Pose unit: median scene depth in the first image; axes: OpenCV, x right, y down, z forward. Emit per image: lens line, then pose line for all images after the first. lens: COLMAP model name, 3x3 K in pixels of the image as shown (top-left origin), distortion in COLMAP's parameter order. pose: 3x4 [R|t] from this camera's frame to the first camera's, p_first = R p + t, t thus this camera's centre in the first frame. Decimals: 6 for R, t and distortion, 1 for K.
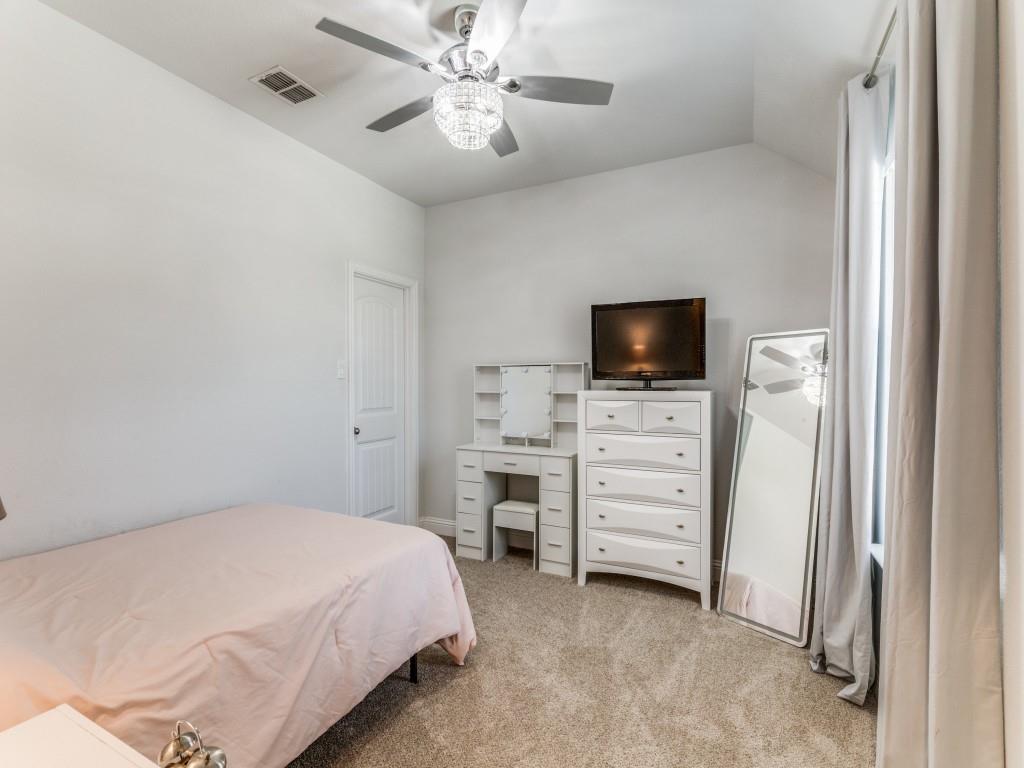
lens RADIAL K [[476.6, 0, 510.3], [0, 476.6, 387.5], [0, 0, 1]] dist [0.002084, 0.000852]
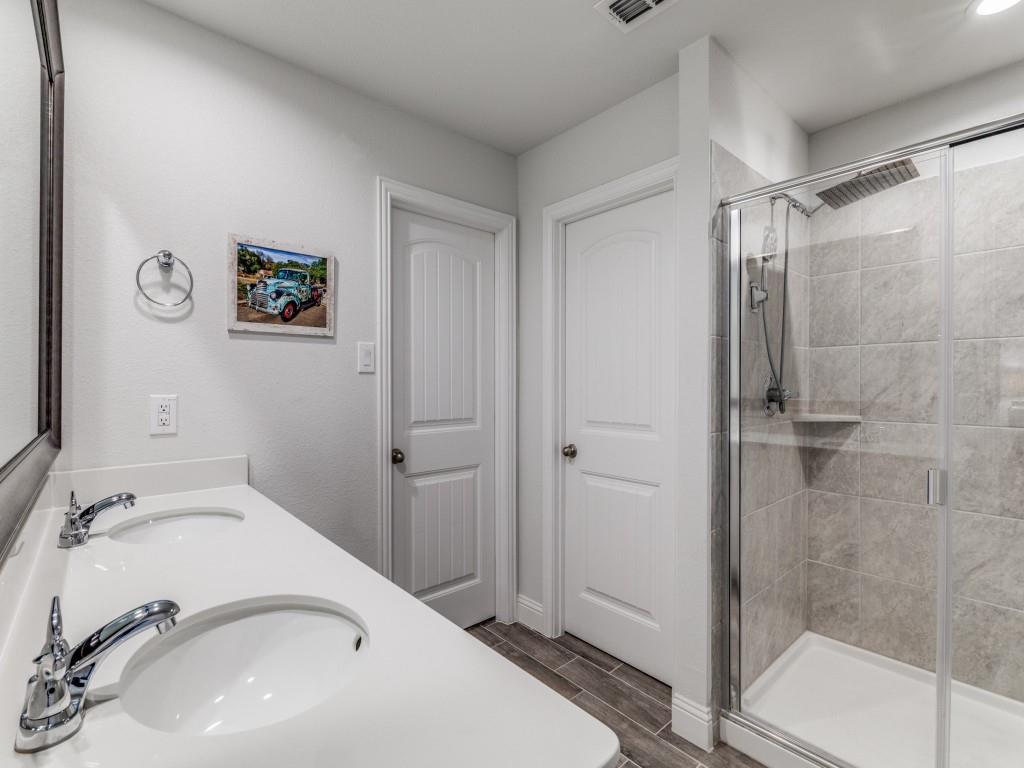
lens RADIAL K [[476.6, 0, 515.3], [0, 476.6, 384.5], [0, 0, 1]] dist [0.002084, 0.000852]
pose [[0.924892, -0.000470, -0.380231, 0.046885], [-0.003199, 0.999954, -0.009017, 0.001444], [0.380218, 0.009556, 0.924848, 0.432470]]
